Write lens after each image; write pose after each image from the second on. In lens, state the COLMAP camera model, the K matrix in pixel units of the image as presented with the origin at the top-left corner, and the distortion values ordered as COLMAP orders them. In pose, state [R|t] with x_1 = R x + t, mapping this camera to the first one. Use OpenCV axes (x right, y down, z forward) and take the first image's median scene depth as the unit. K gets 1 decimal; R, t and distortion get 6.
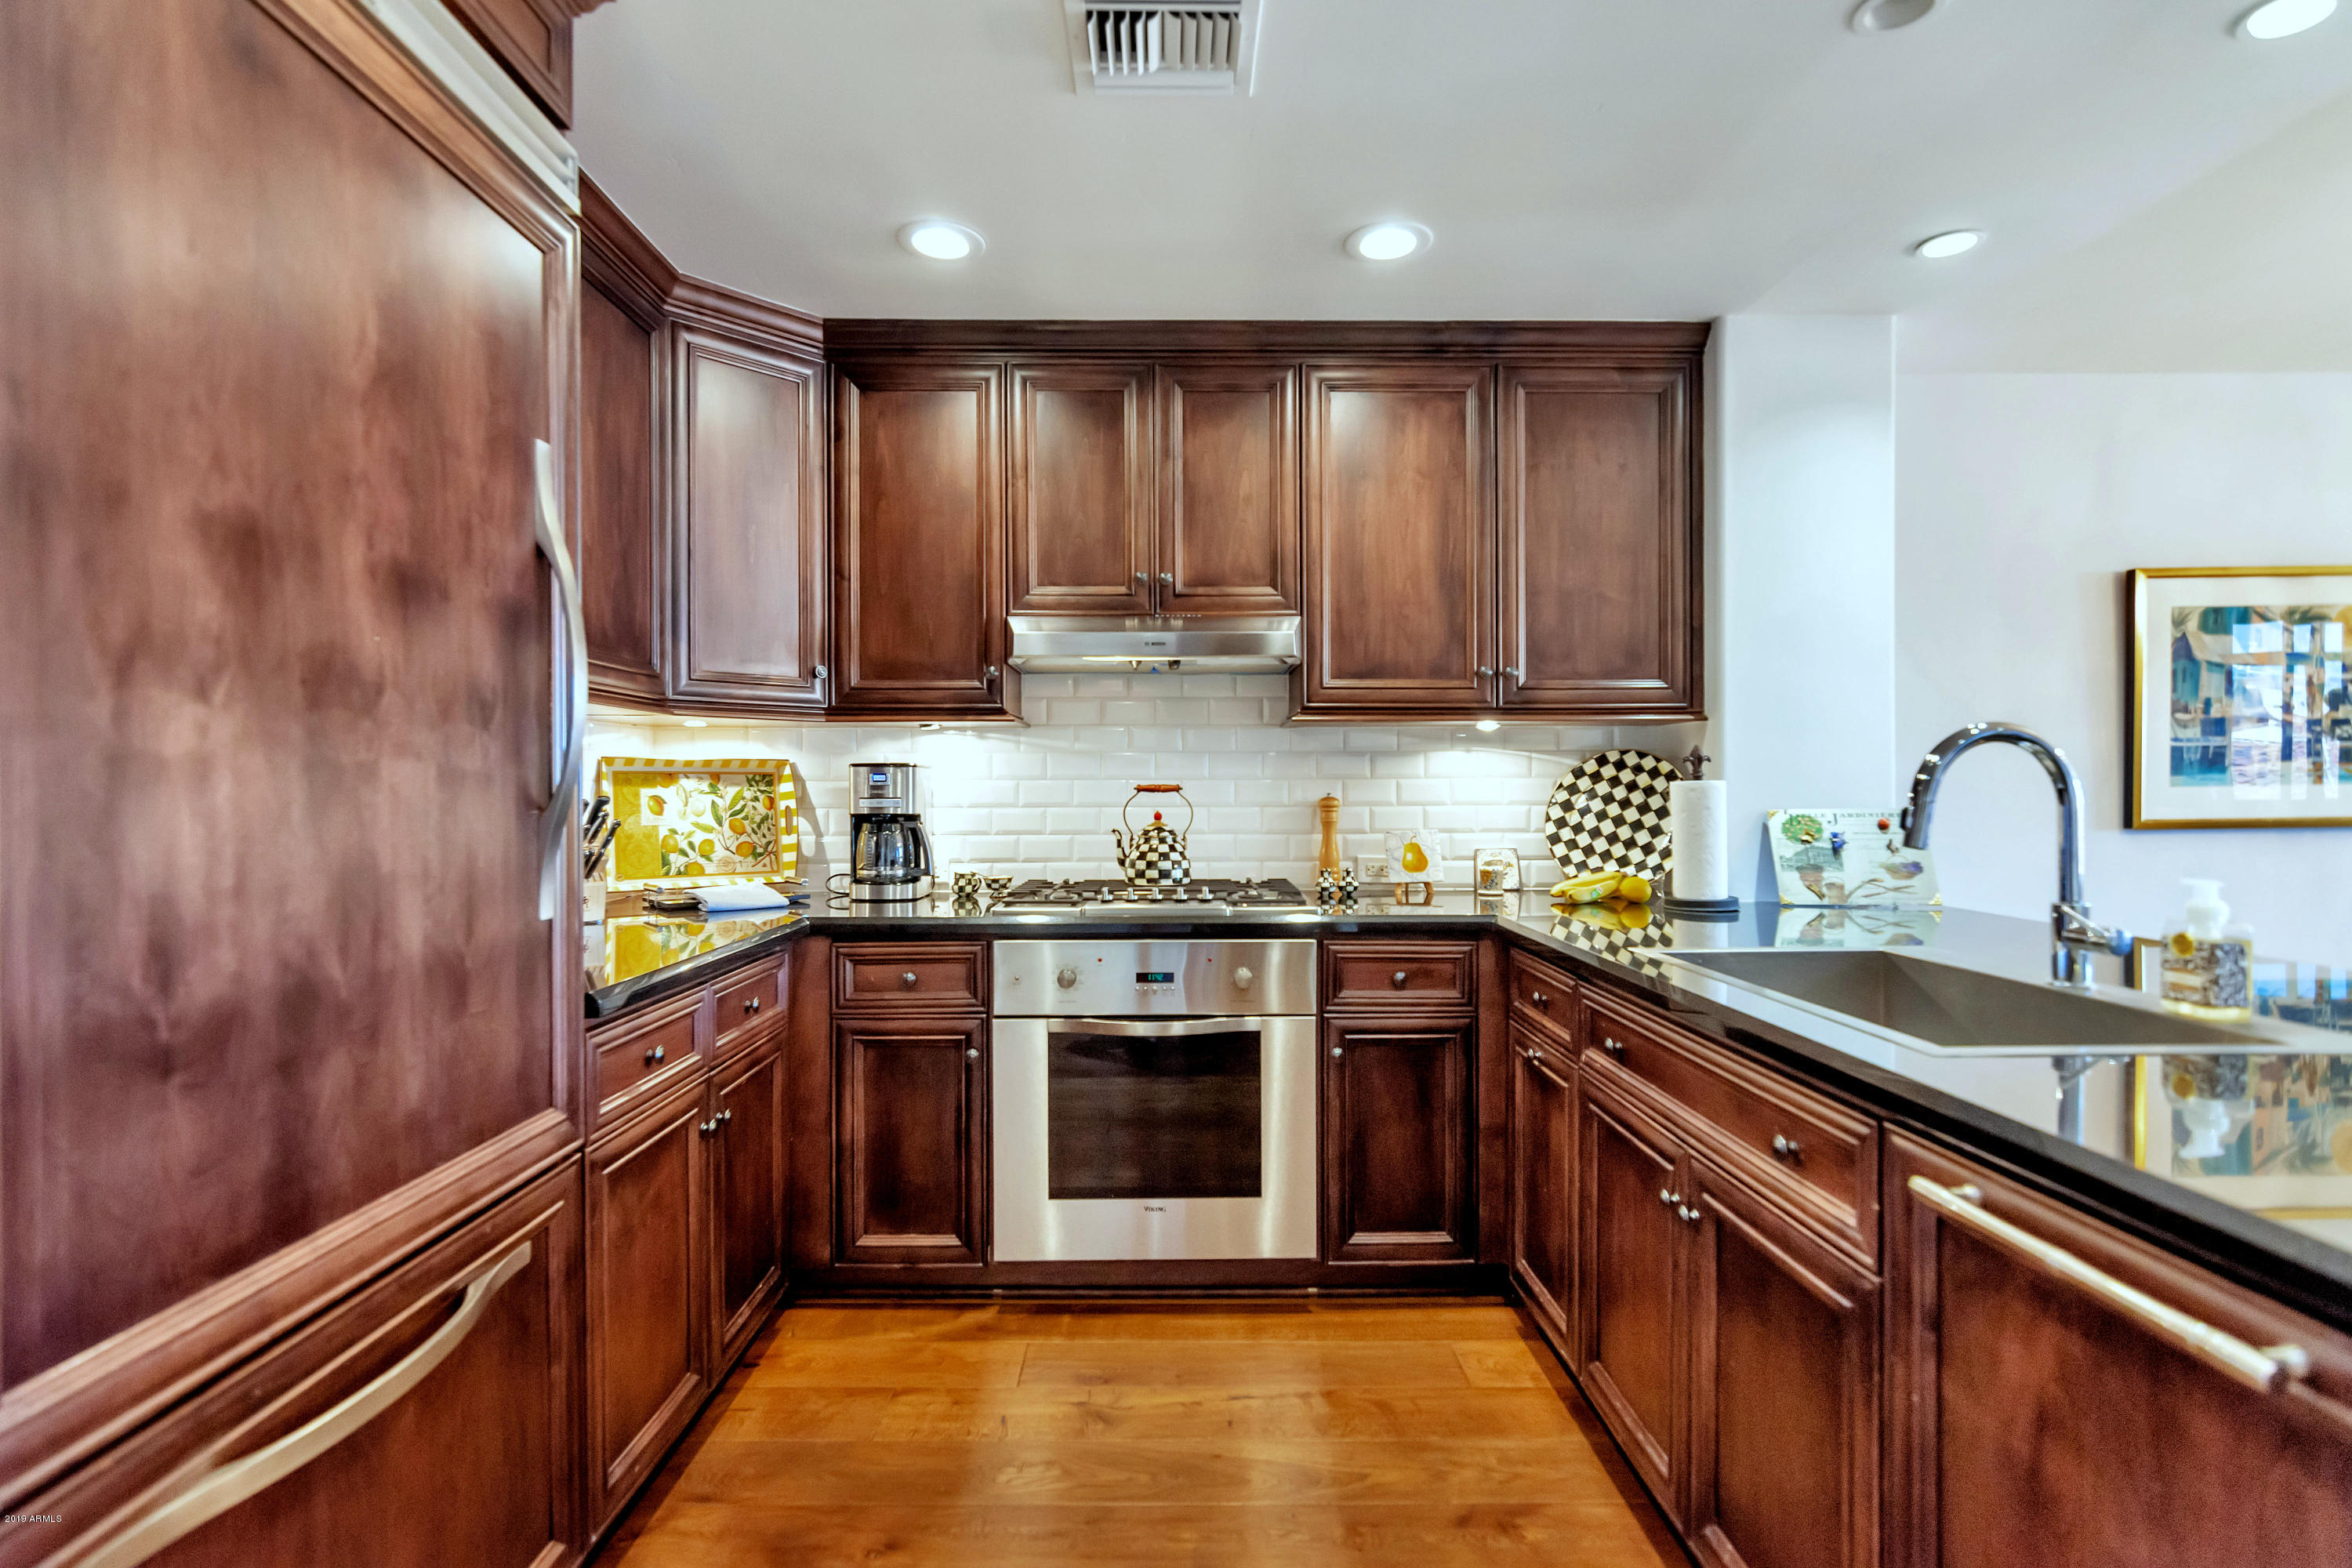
lens RADIAL K [[1138.5, 0, 1180.7], [0, 1138.5, 791.9], [0, 0, 1]] dist [-0.009926, 0.002066]
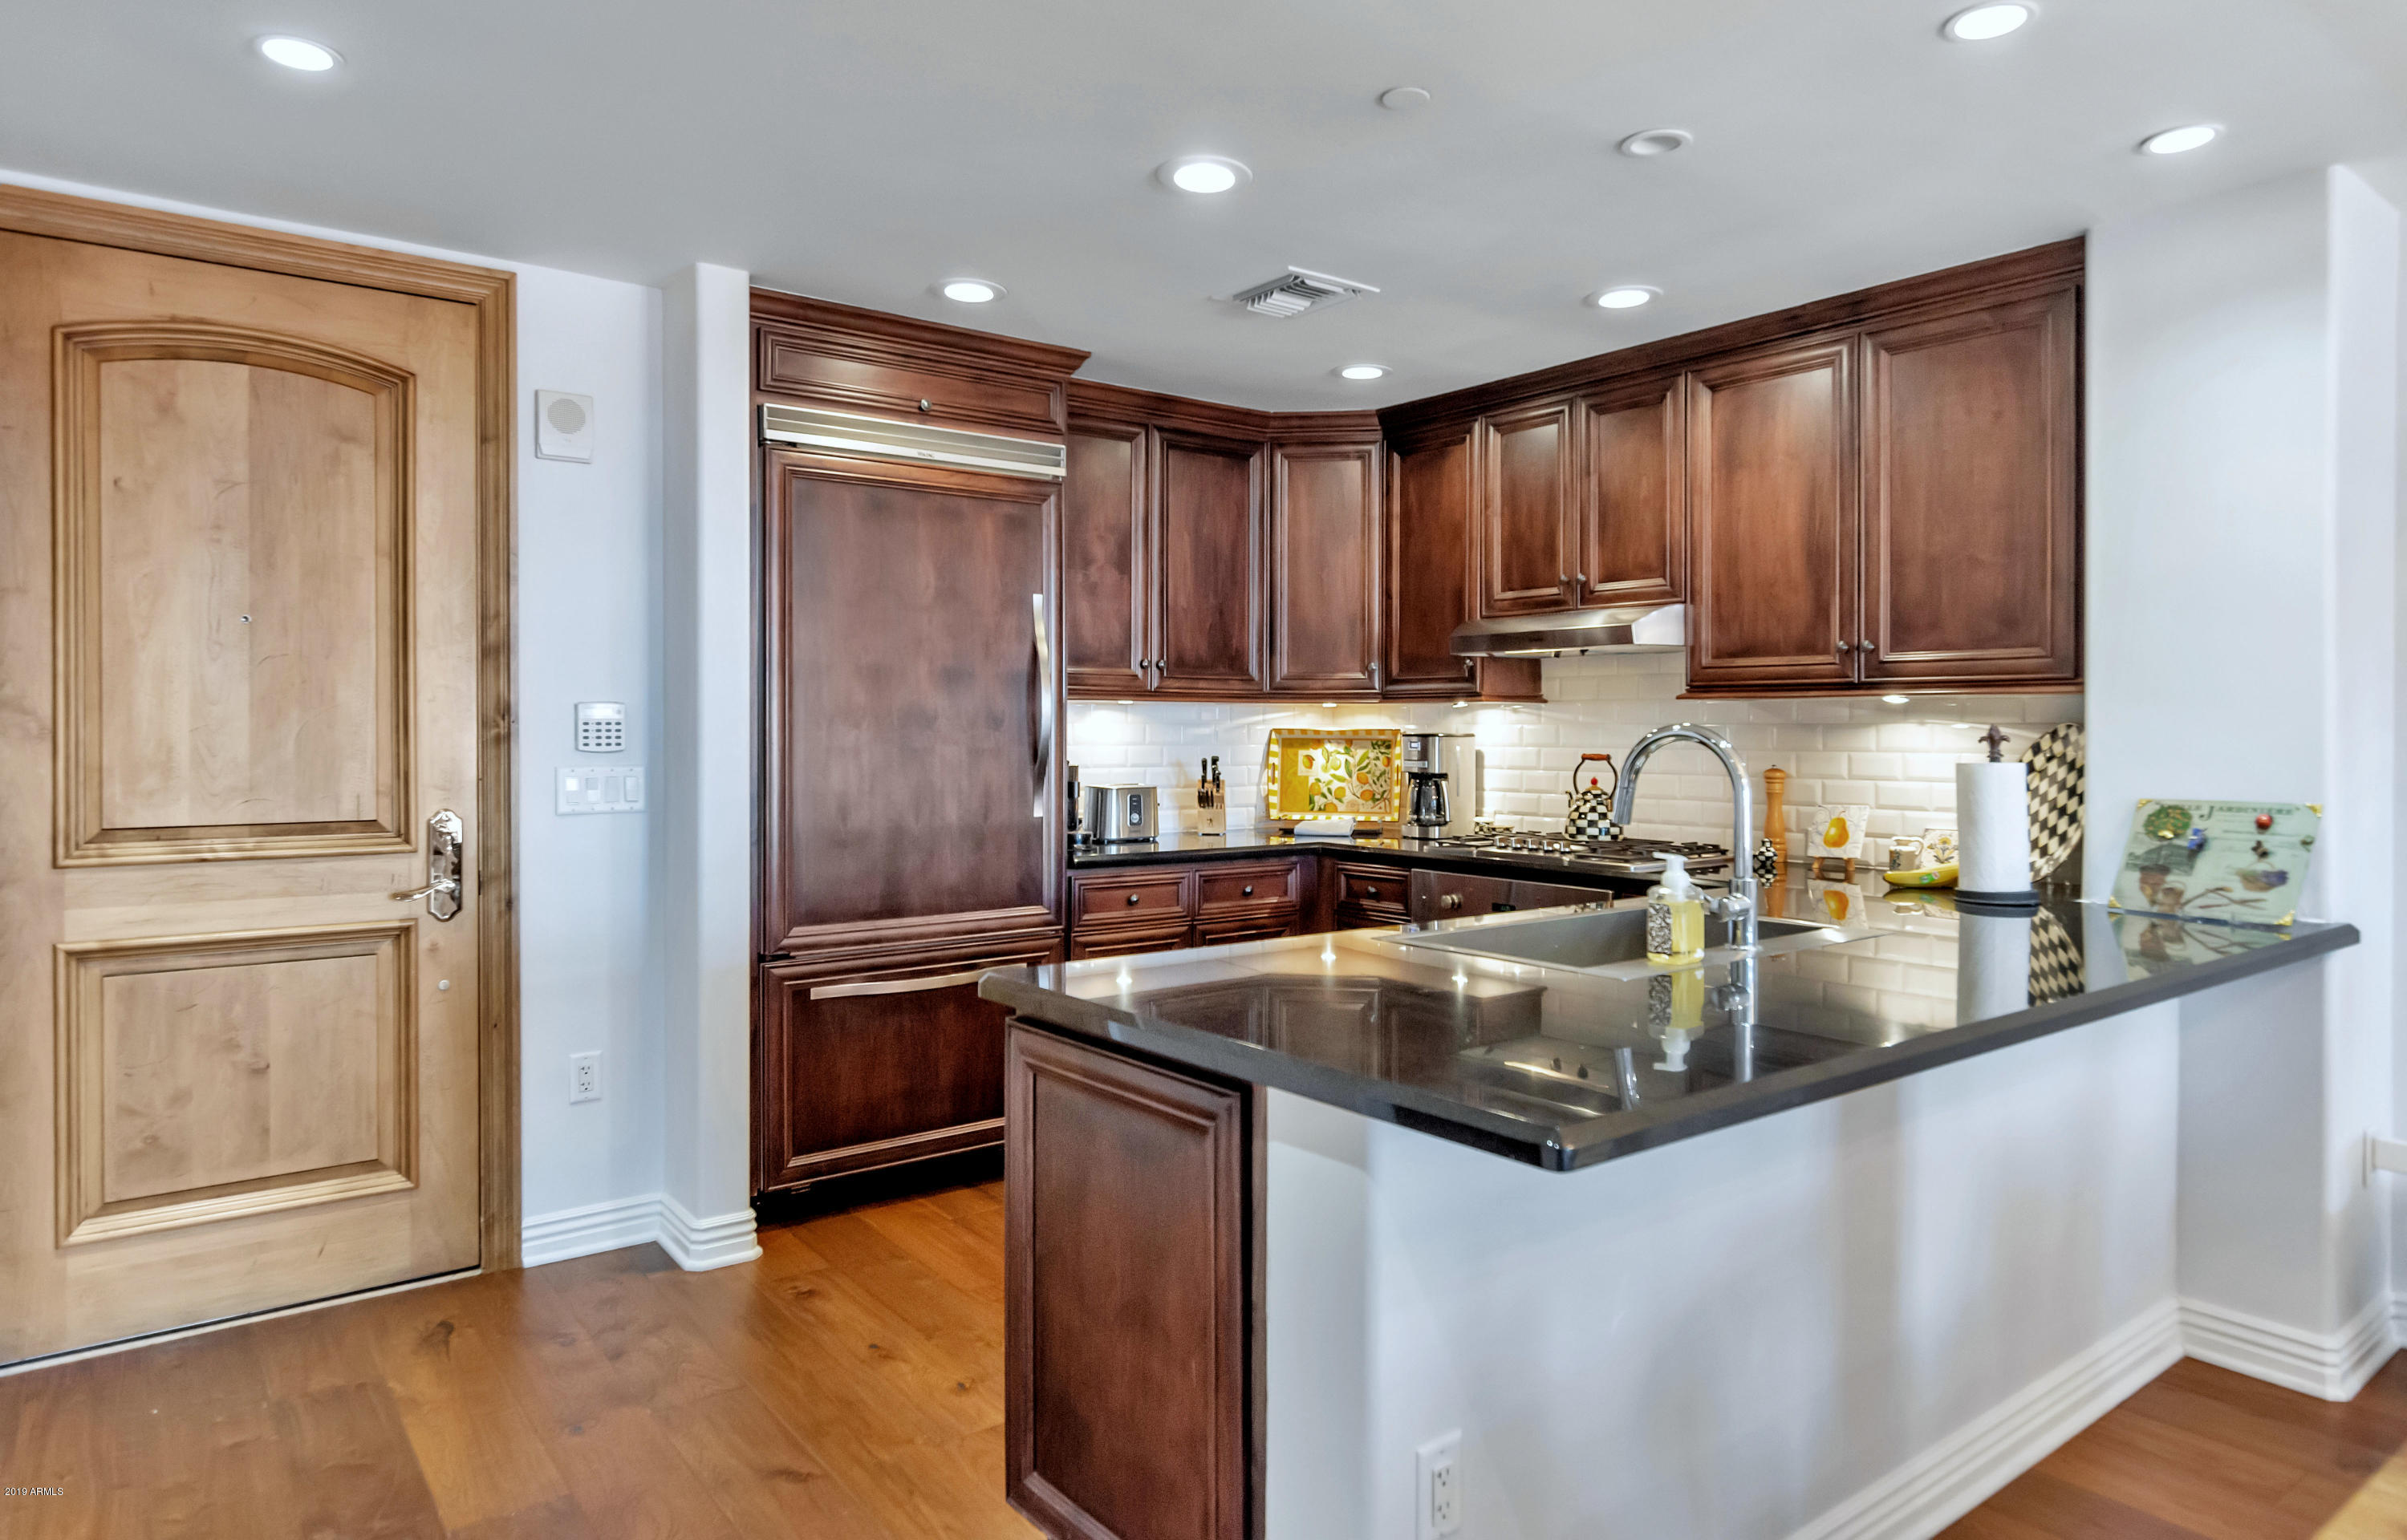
lens RADIAL K [[1432.1, 0, 1243.8], [0, 1432.1, 734.1], [0, 0, 1]] dist [-0.006023, -0.000579]
pose [[0.608864, 0.008181, -0.793232, 0.930416], [-0.008413, 0.999957, 0.003856, -0.029699], [0.793230, 0.004325, 0.608907, -0.172320]]
